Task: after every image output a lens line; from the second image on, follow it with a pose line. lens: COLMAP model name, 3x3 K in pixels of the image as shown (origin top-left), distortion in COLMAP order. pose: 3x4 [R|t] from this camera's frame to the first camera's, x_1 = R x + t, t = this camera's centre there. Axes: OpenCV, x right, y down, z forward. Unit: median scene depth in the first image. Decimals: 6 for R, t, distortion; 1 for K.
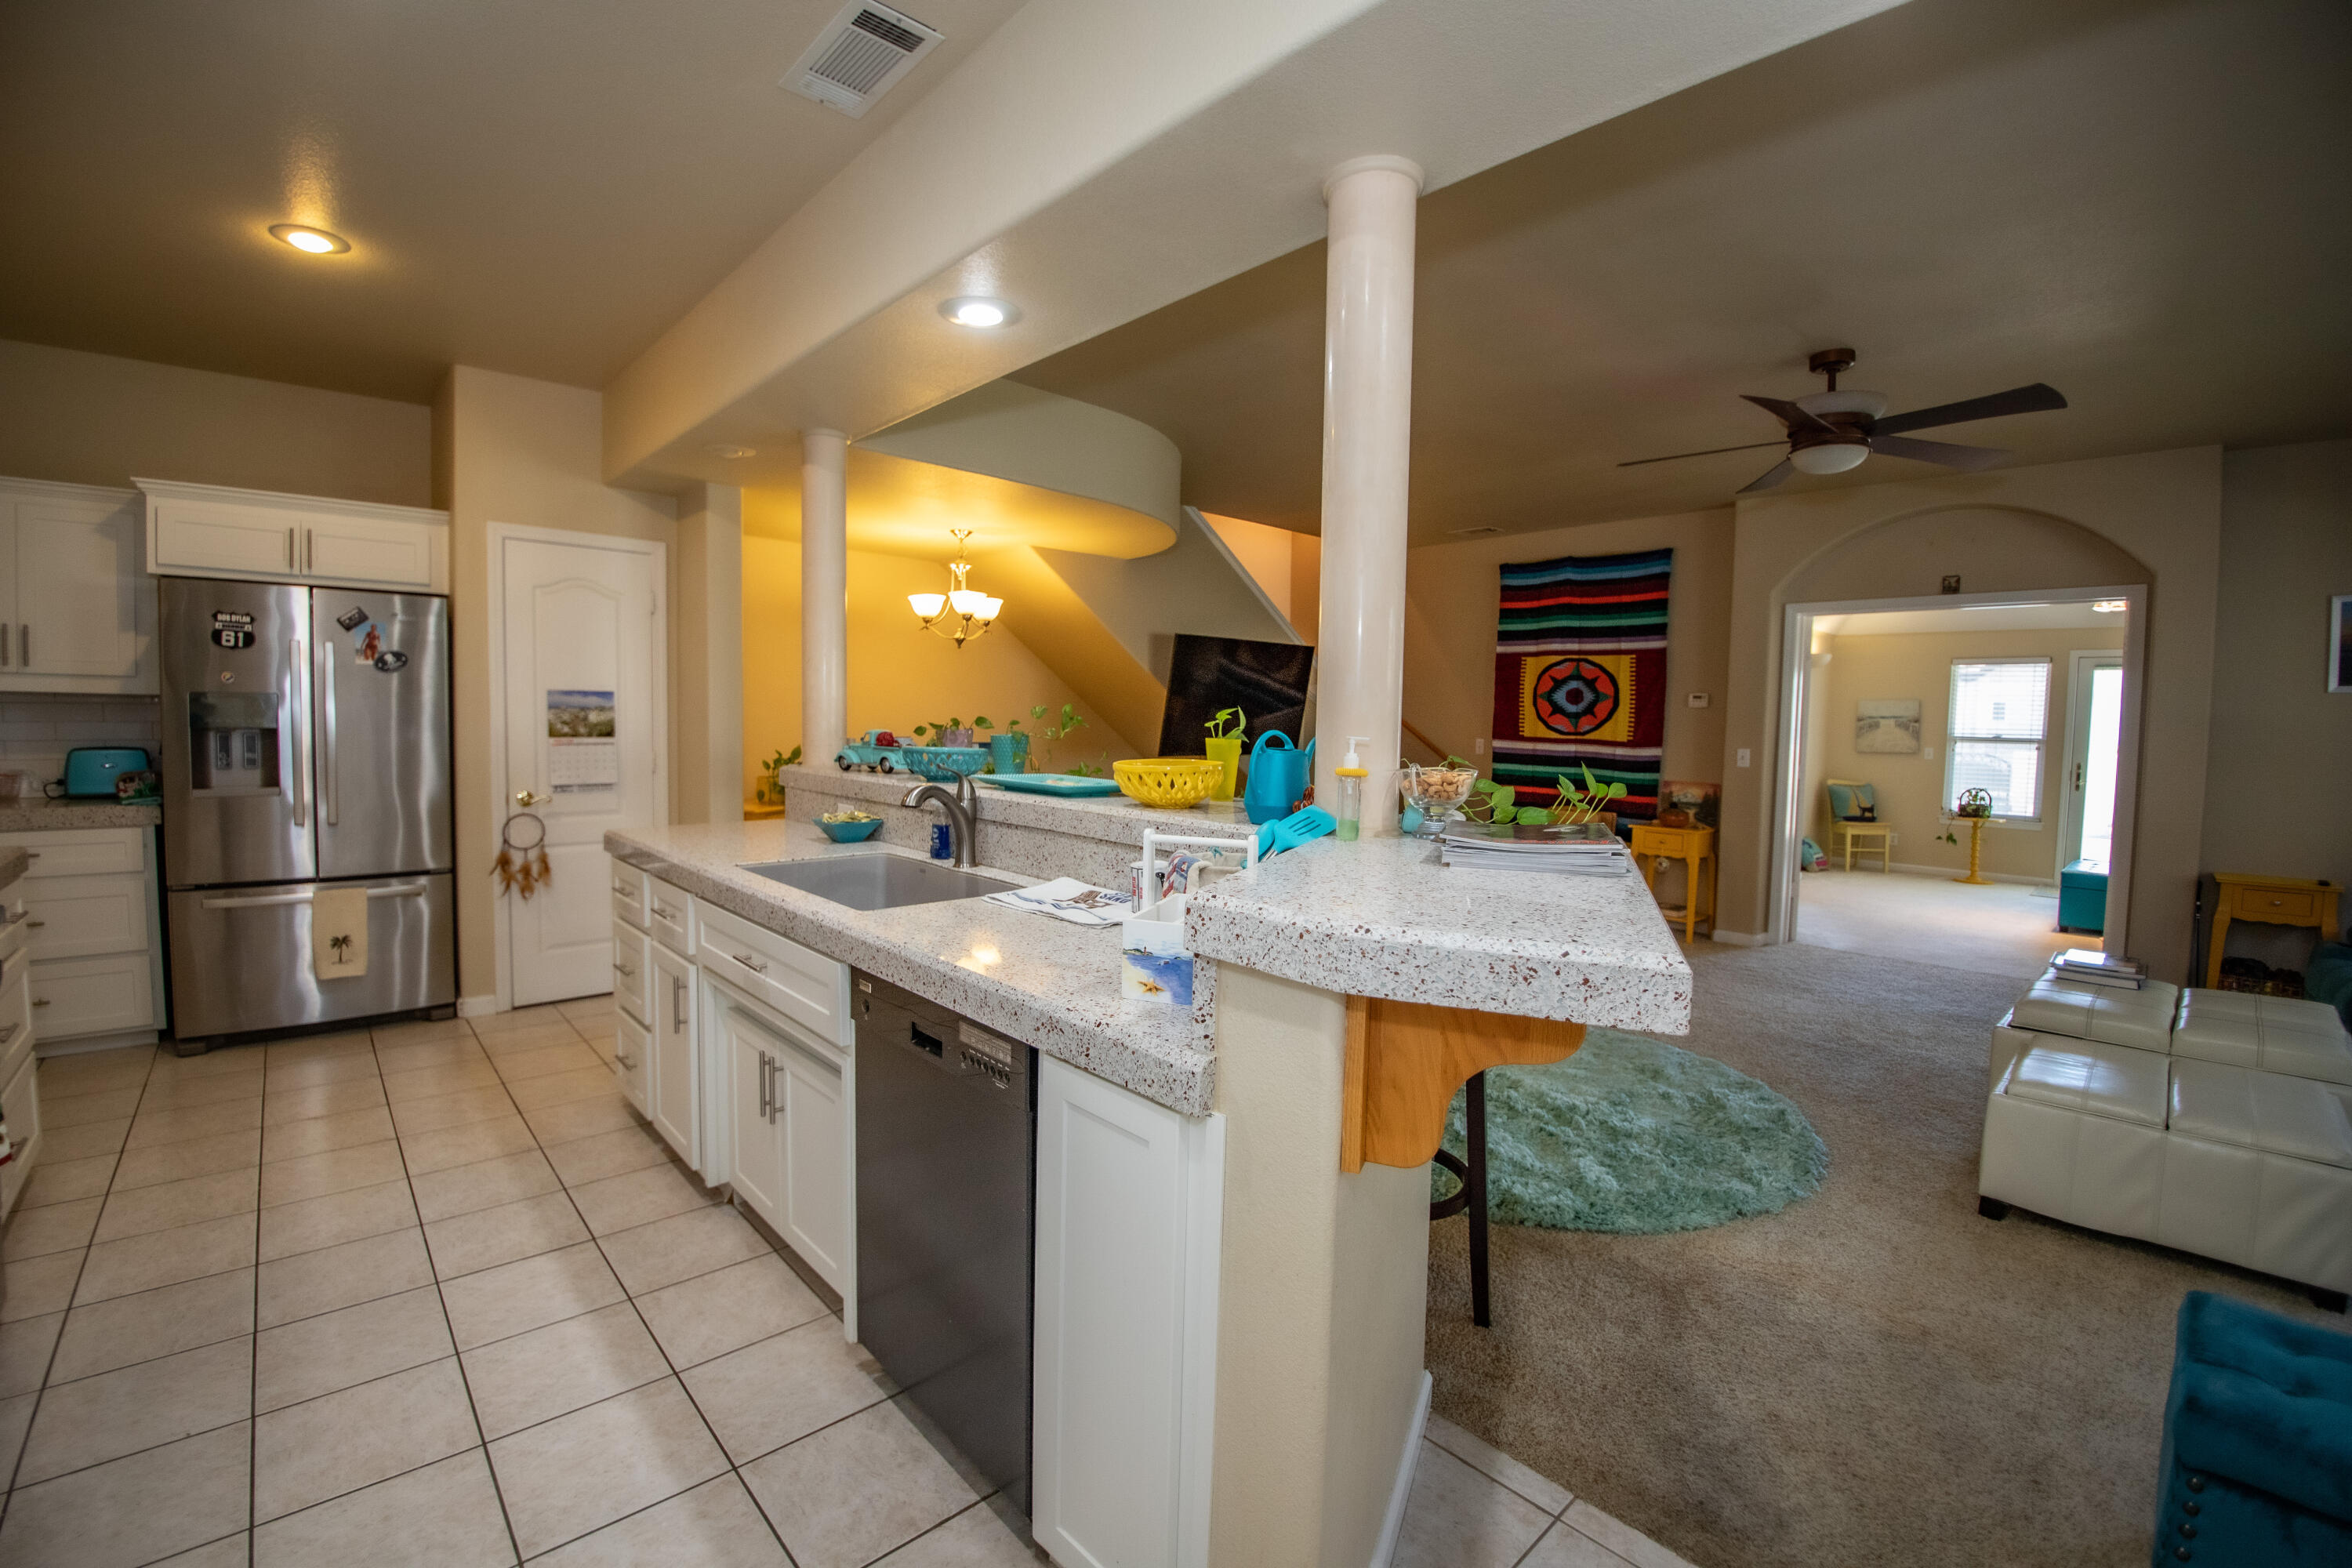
lens RADIAL K [[985.4, 0, 1184.5], [0, 985.4, 785.8], [0, 0, 1]] dist [-0.029712, -0.006125]
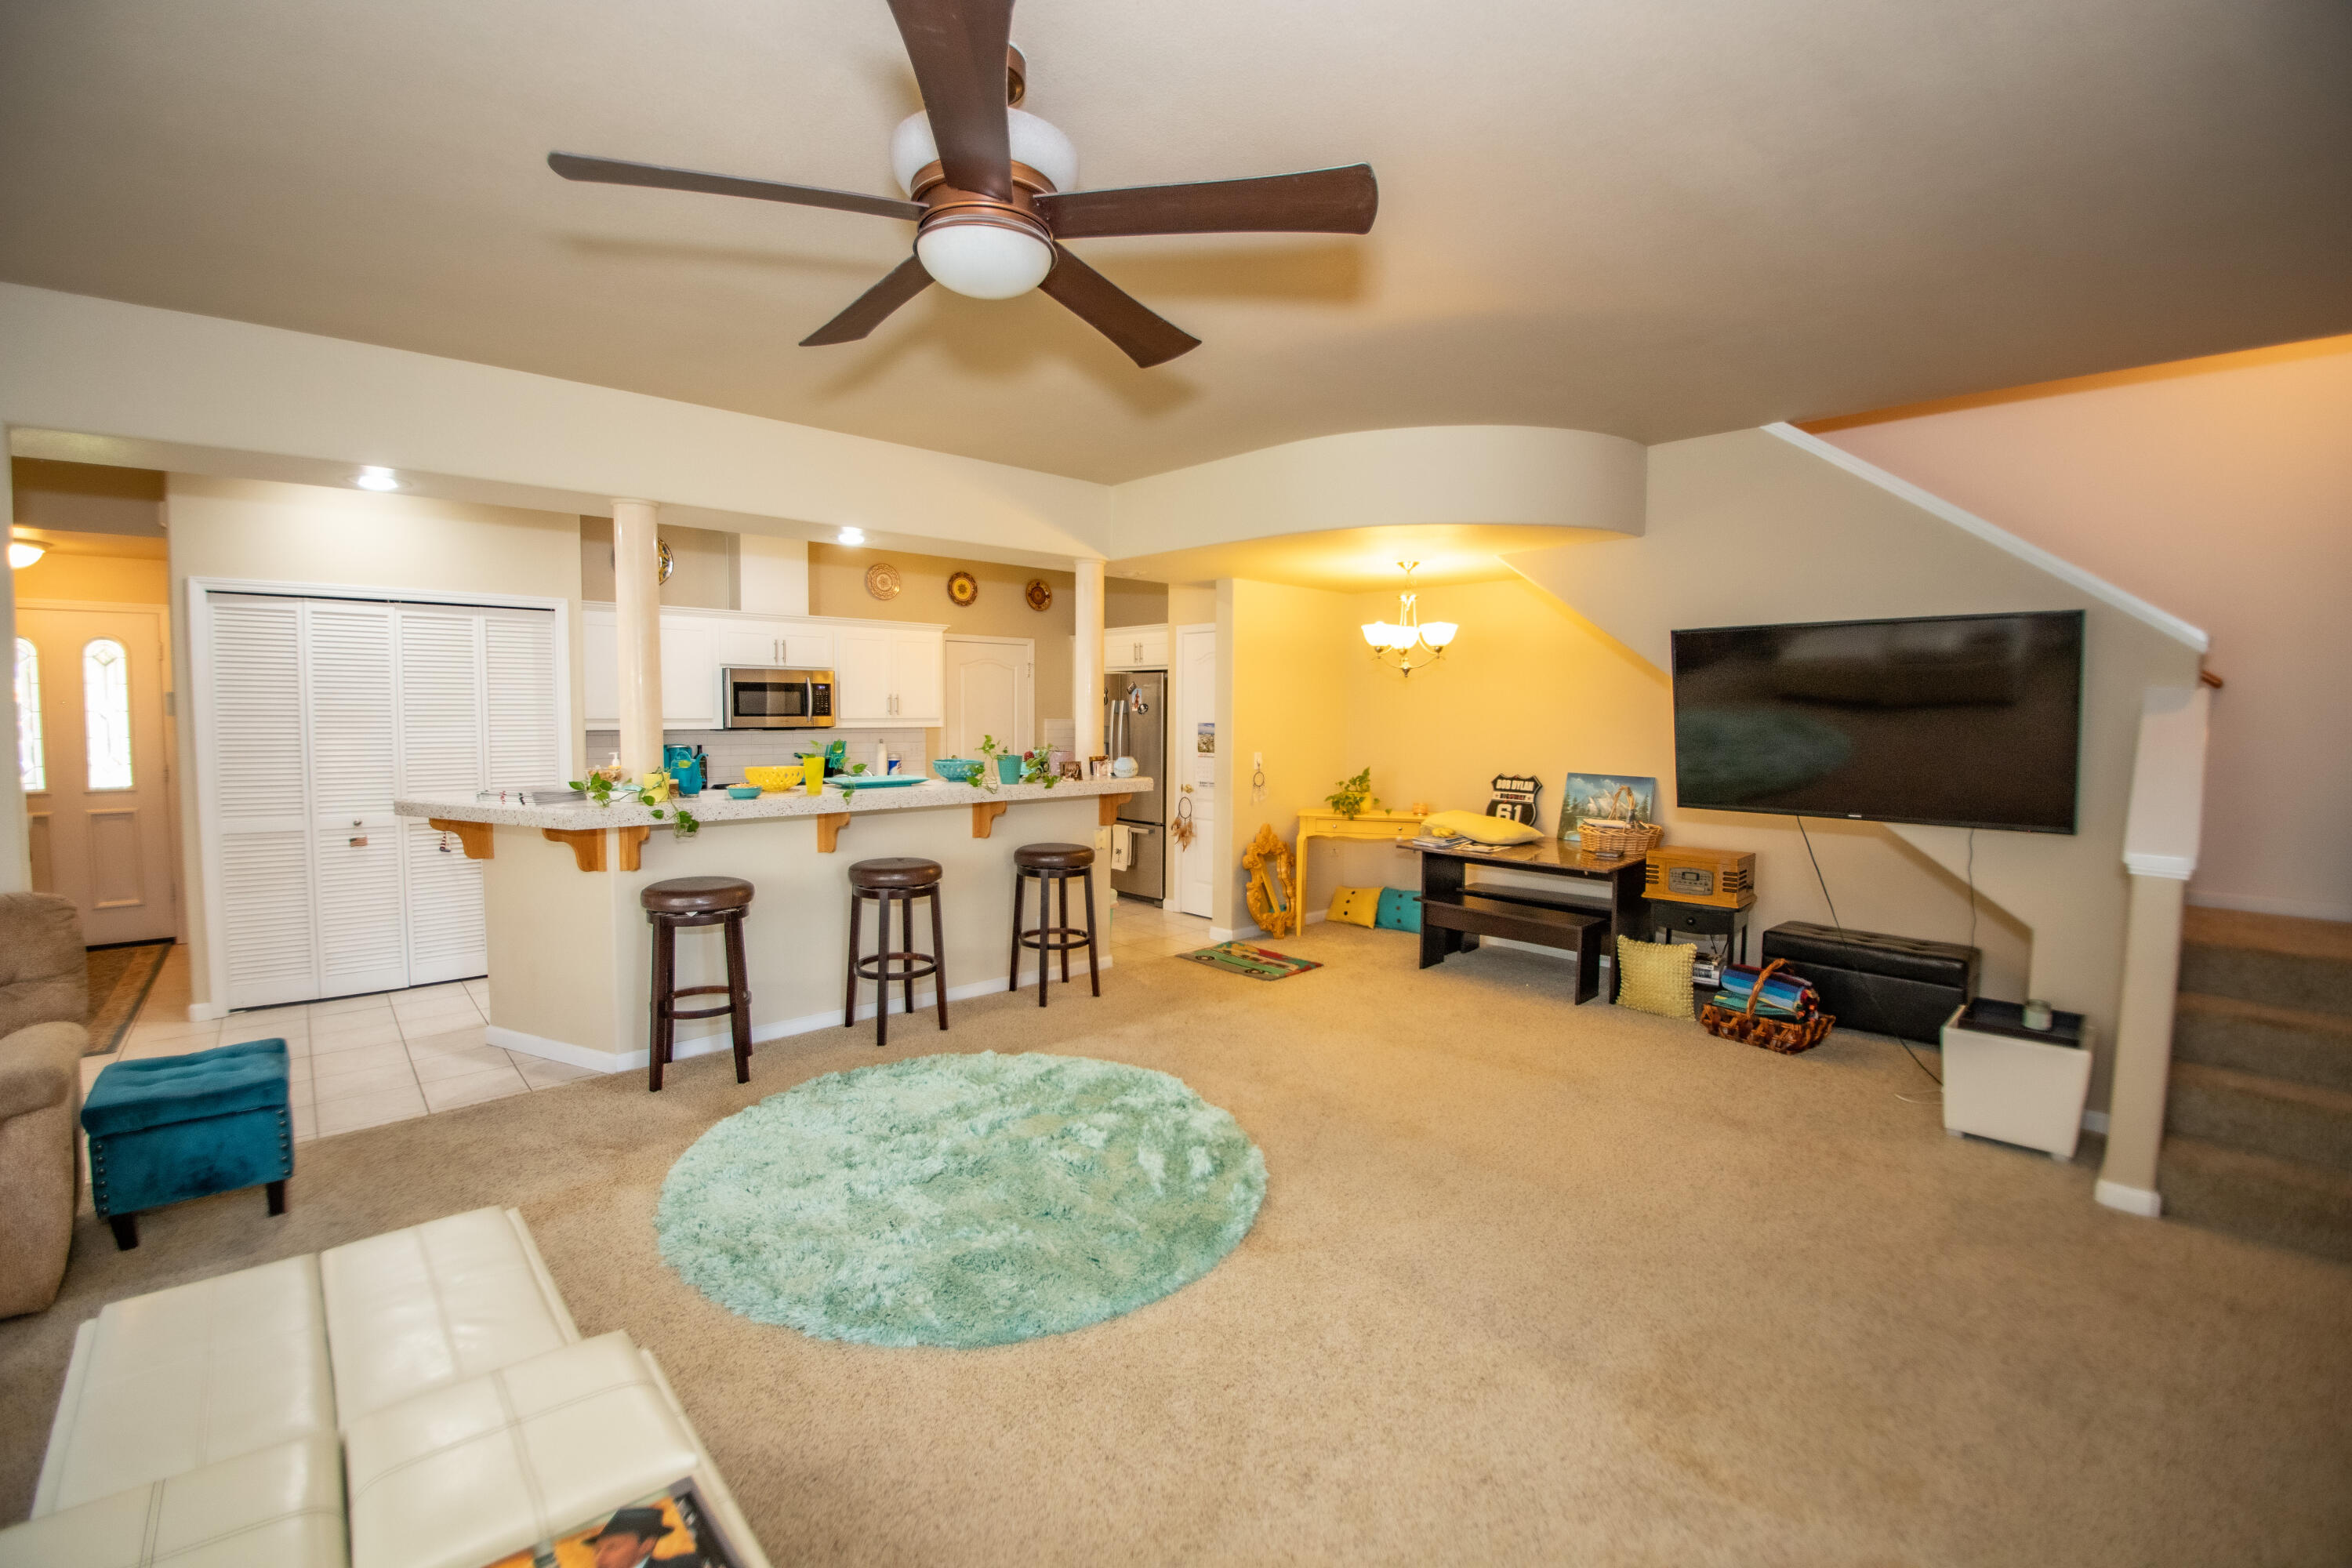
lens RADIAL K [[985.4, 0, 1191.8], [0, 985.4, 777.1], [0, 0, 1]] dist [-0.029712, -0.006125]
pose [[-0.006859, 0.044519, -0.998985, 0.623627], [-0.072249, 0.996376, 0.044899, -0.050308], [0.997363, 0.072483, -0.003618, 0.607322]]
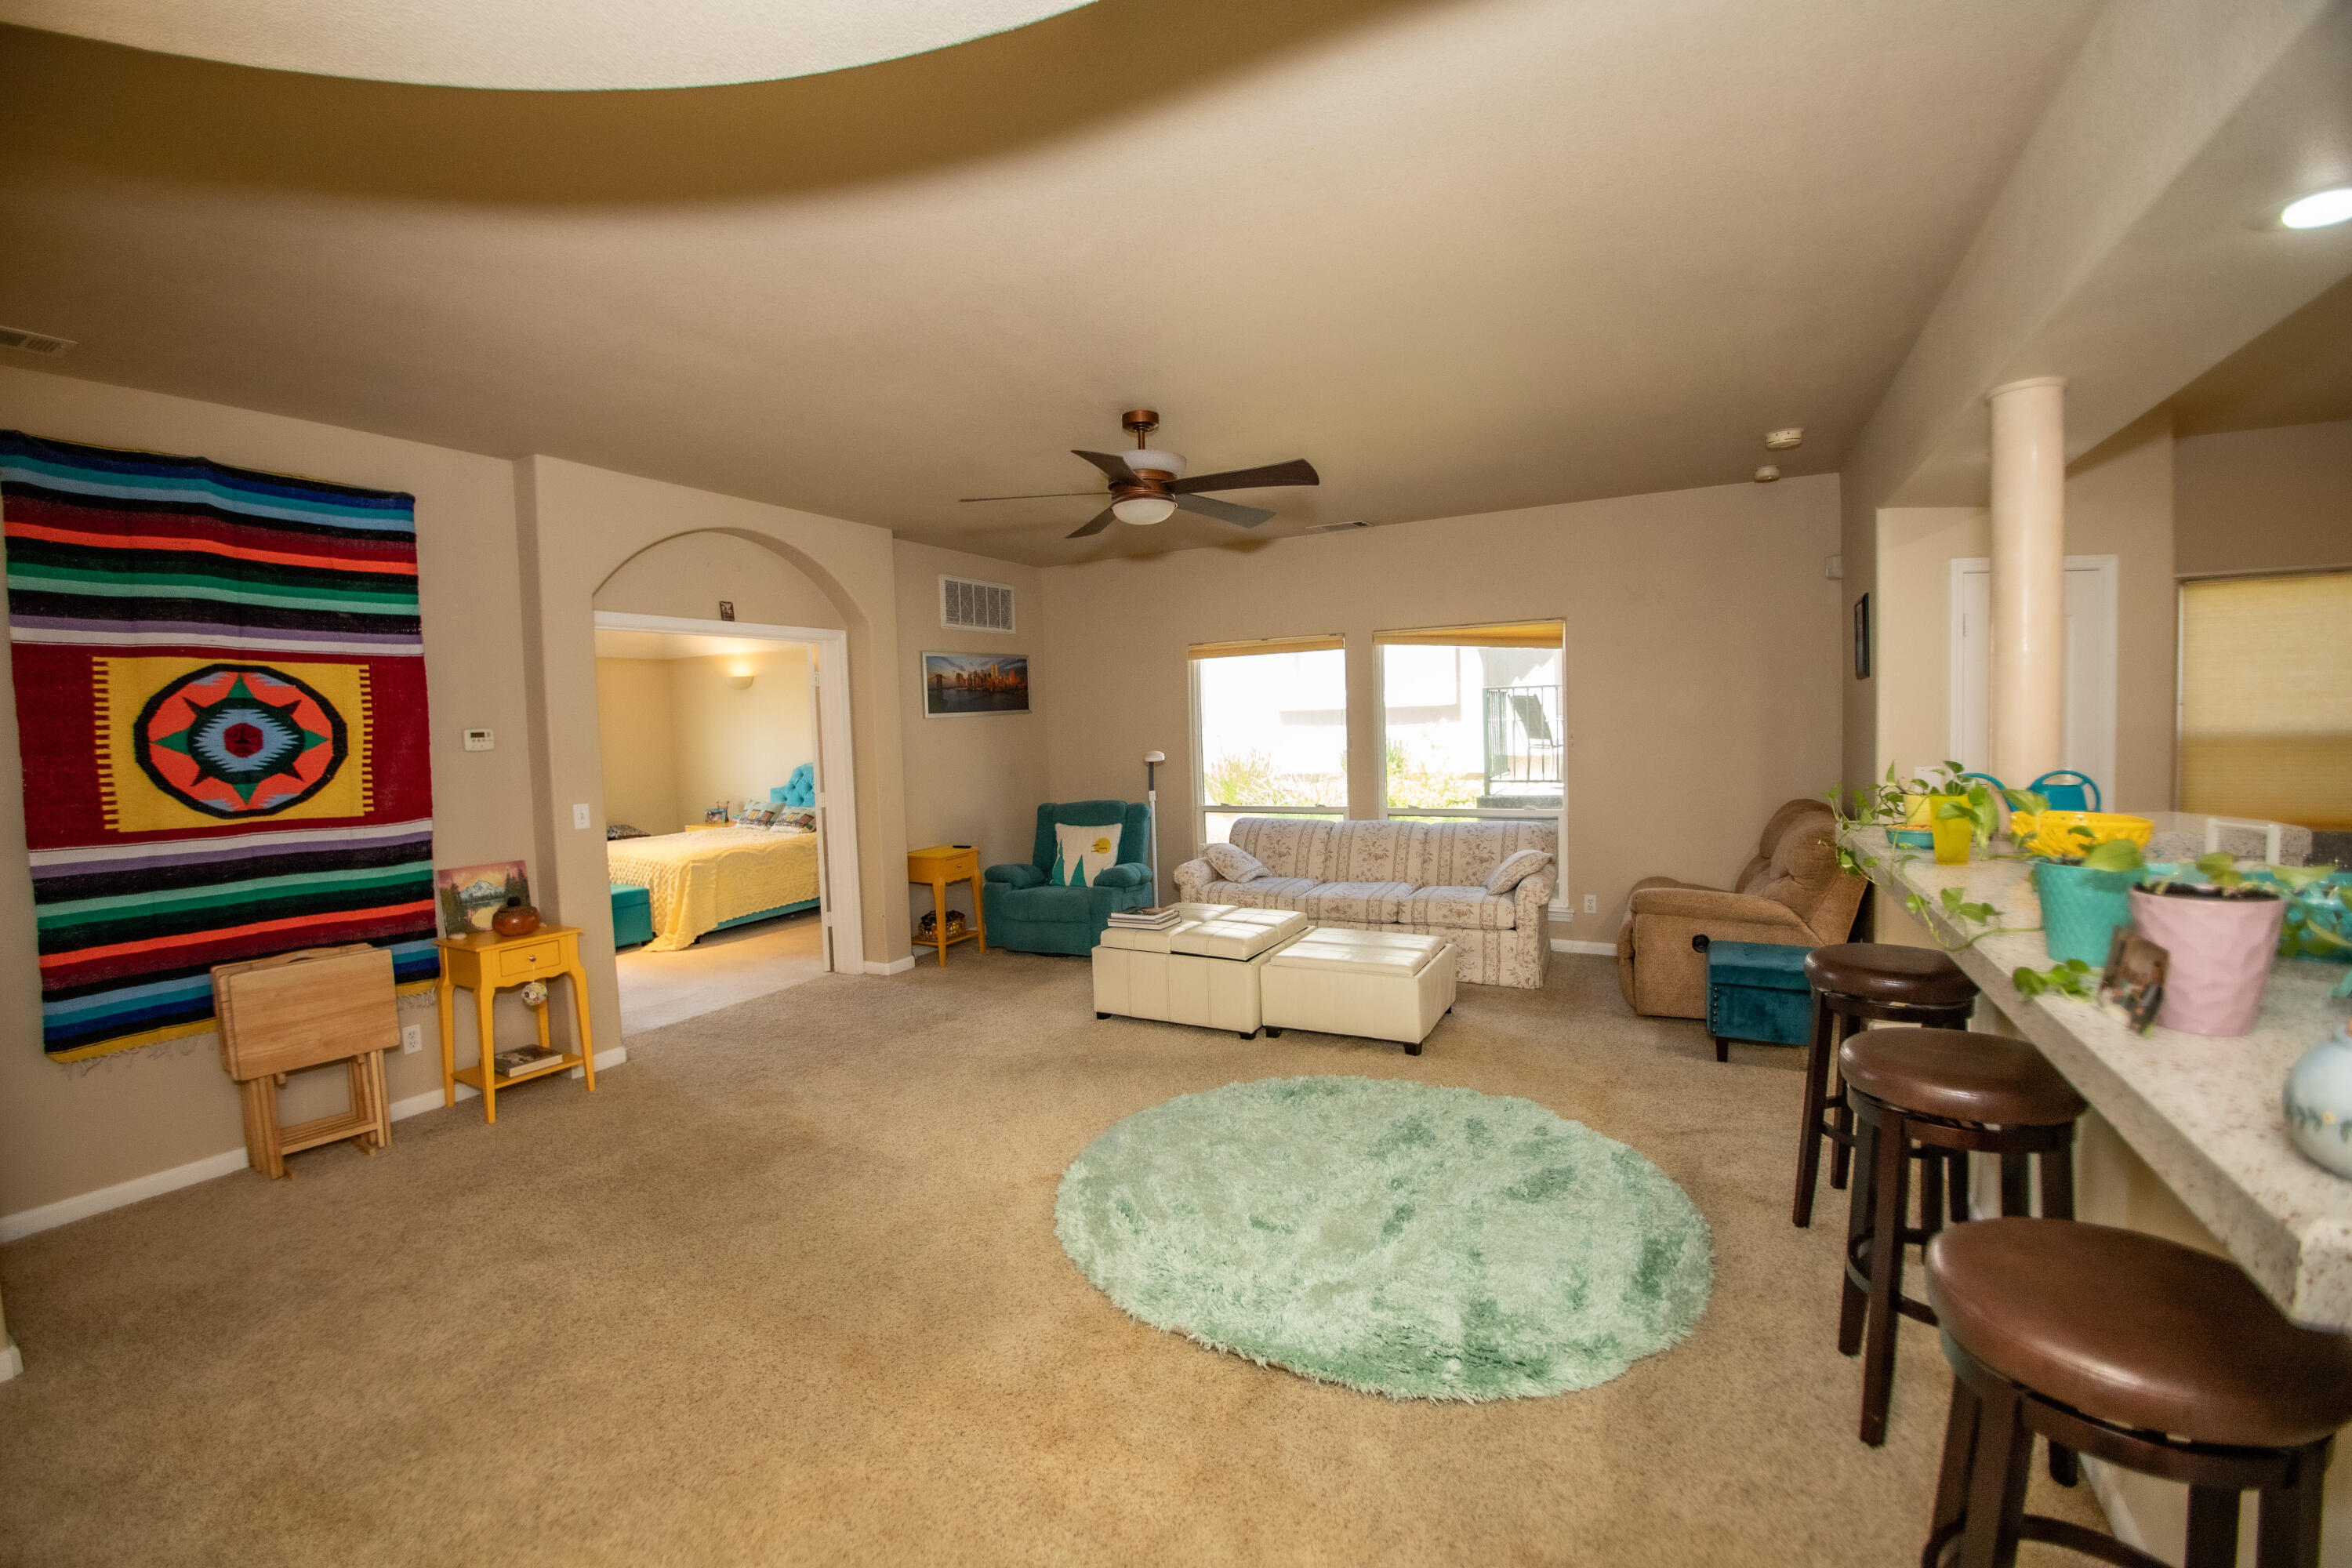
lens RADIAL K [[985.4, 0, 1121.9], [0, 985.4, 781.5], [0, 0, 1]] dist [-0.029712, -0.006125]
pose [[-0.284791, -0.069220, 0.956087, -0.204555], [0.089779, 0.991079, 0.098496, -0.078399], [-0.954376, 0.113887, -0.276036, 0.709584]]
